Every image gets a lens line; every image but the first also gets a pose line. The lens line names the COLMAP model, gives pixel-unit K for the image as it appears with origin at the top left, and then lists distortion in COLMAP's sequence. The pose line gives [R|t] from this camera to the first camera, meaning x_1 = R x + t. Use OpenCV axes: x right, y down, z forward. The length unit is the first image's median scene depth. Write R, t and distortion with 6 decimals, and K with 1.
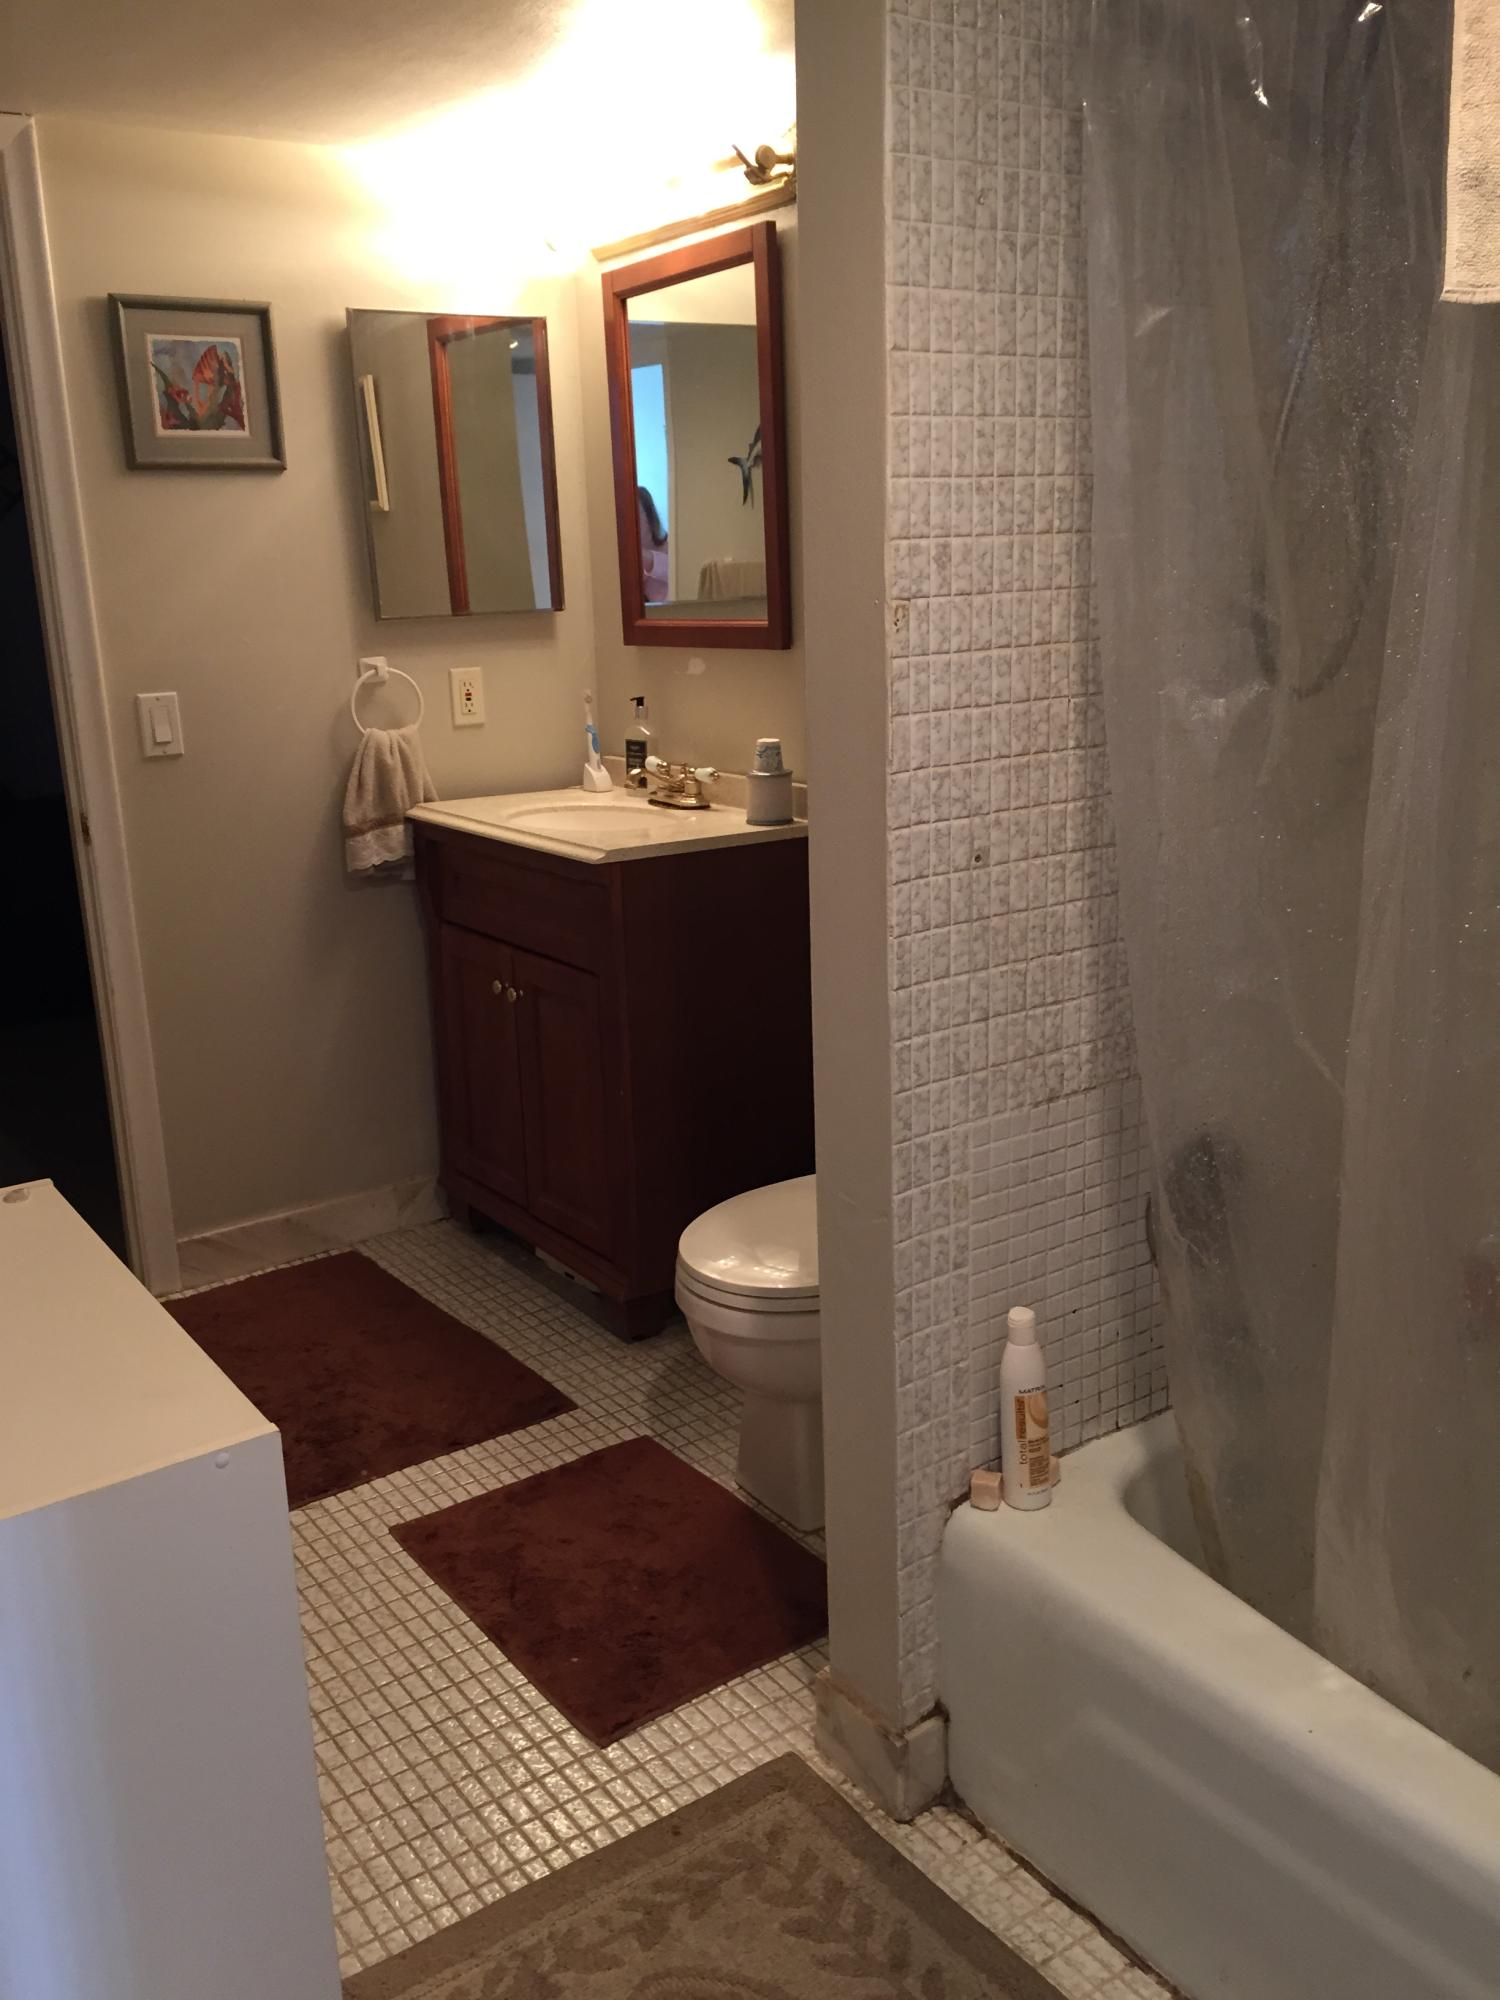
lens RADIAL K [[1731.5, 0, 756.2], [0, 1731.5, 1000.1], [0, 0, 1]] dist [0.099643, -0.120909]
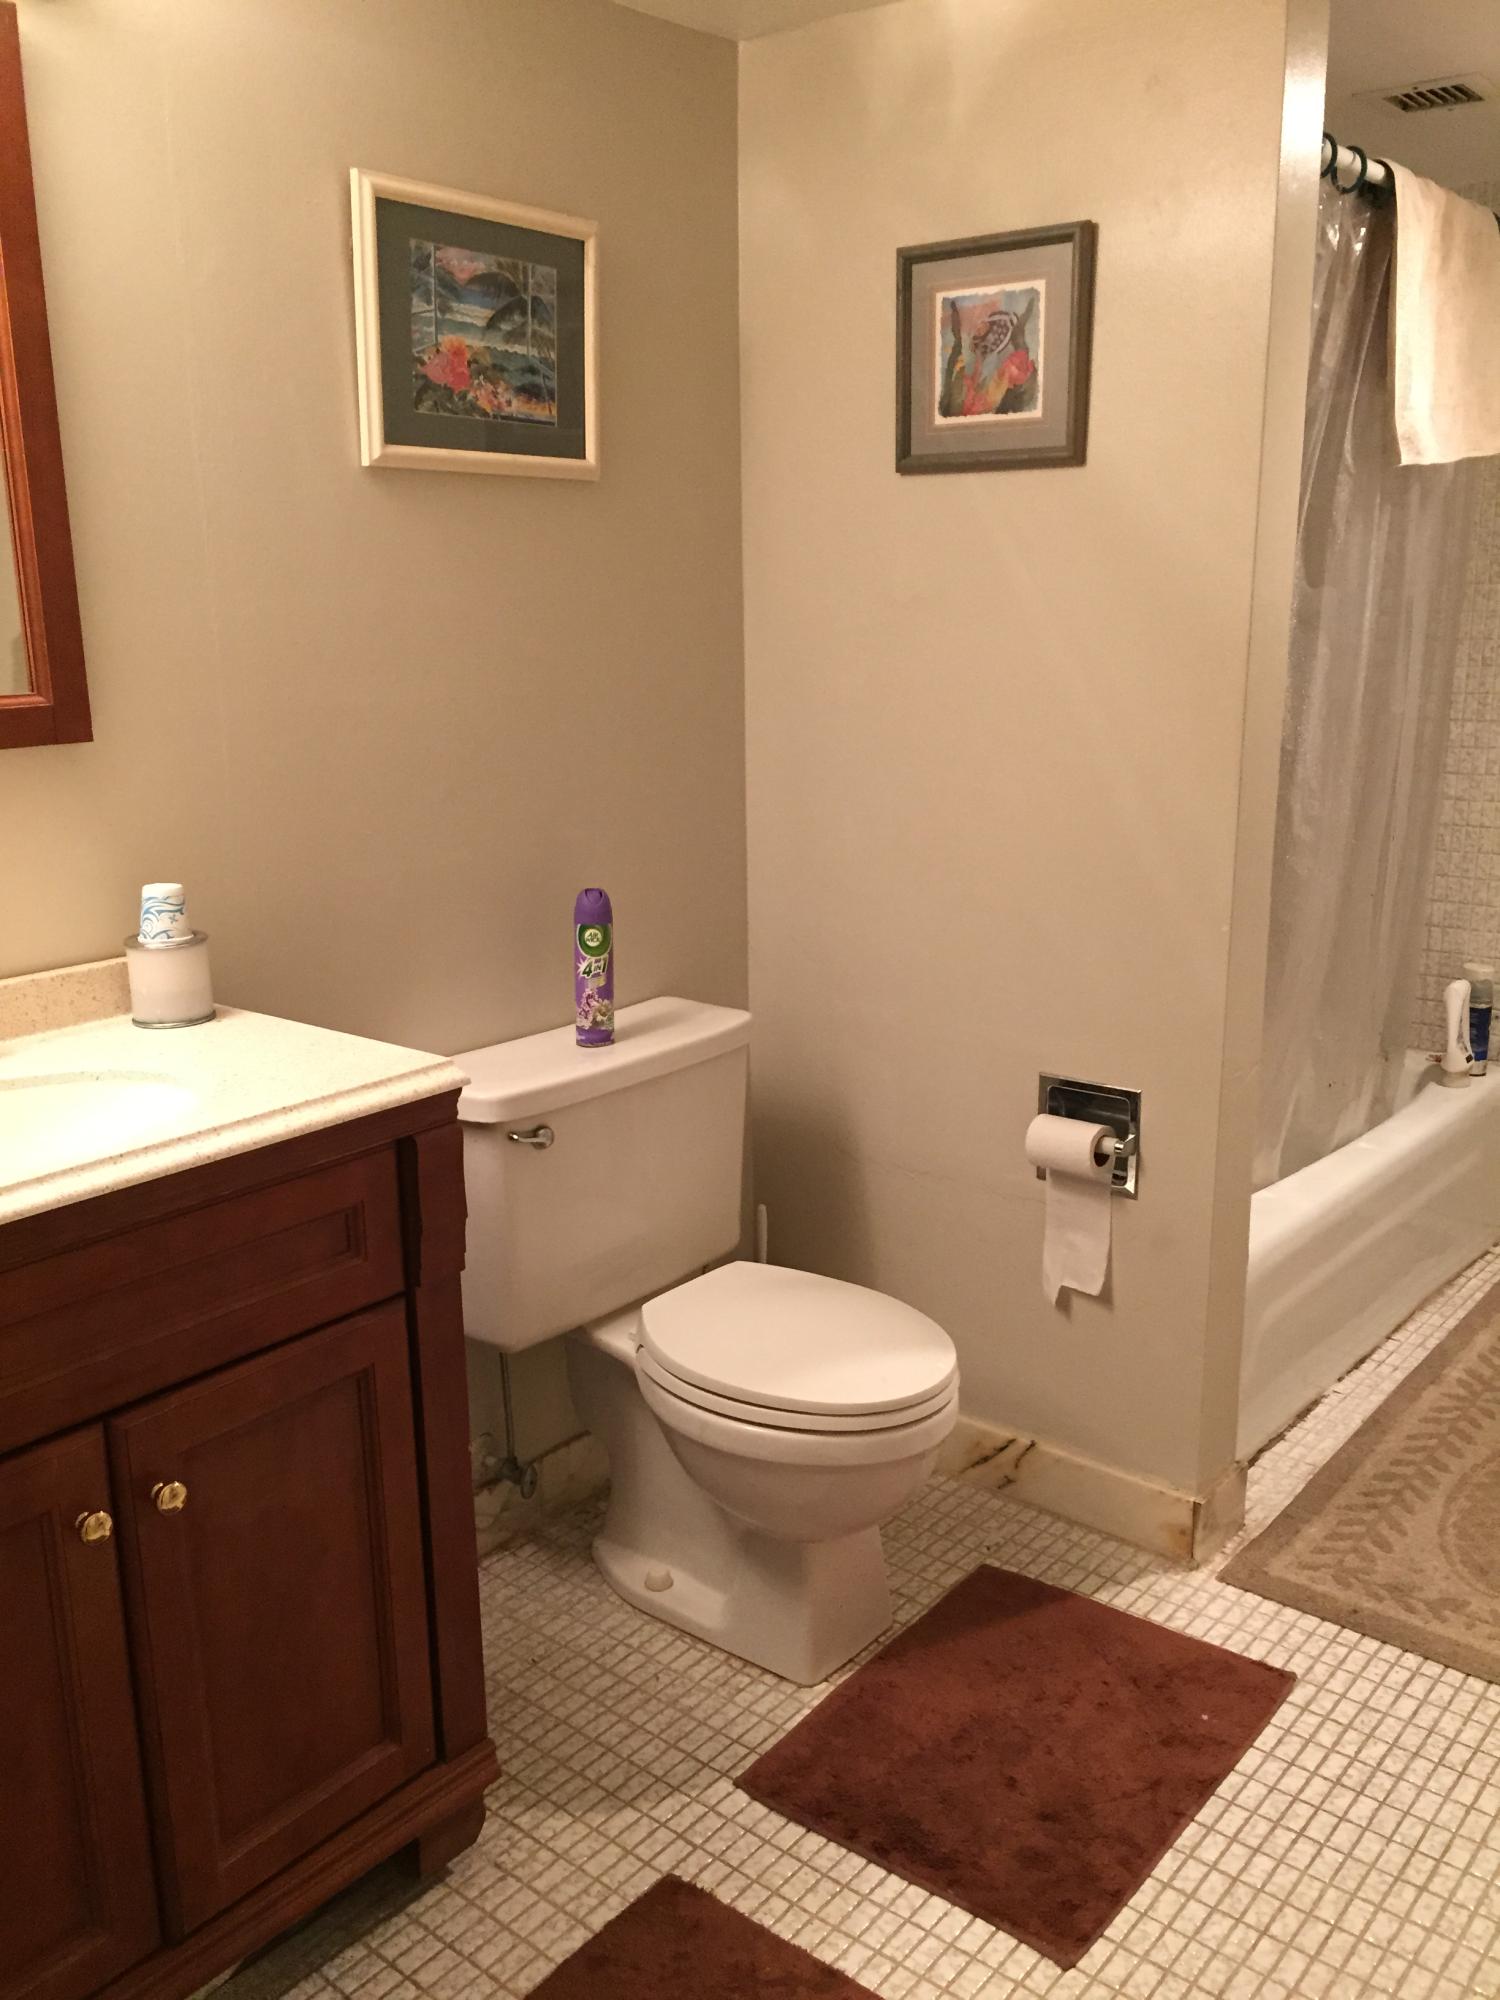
lens RADIAL K [[1731.5, 0, 755.3], [0, 1731.5, 1000.2], [0, 0, 1]] dist [0.099643, -0.120909]
pose [[-0.278598, -0.186005, 0.942224, -0.945108], [0.258304, 0.930405, 0.260048, -0.326513], [-0.925020, 0.315829, -0.211163, 1.424908]]
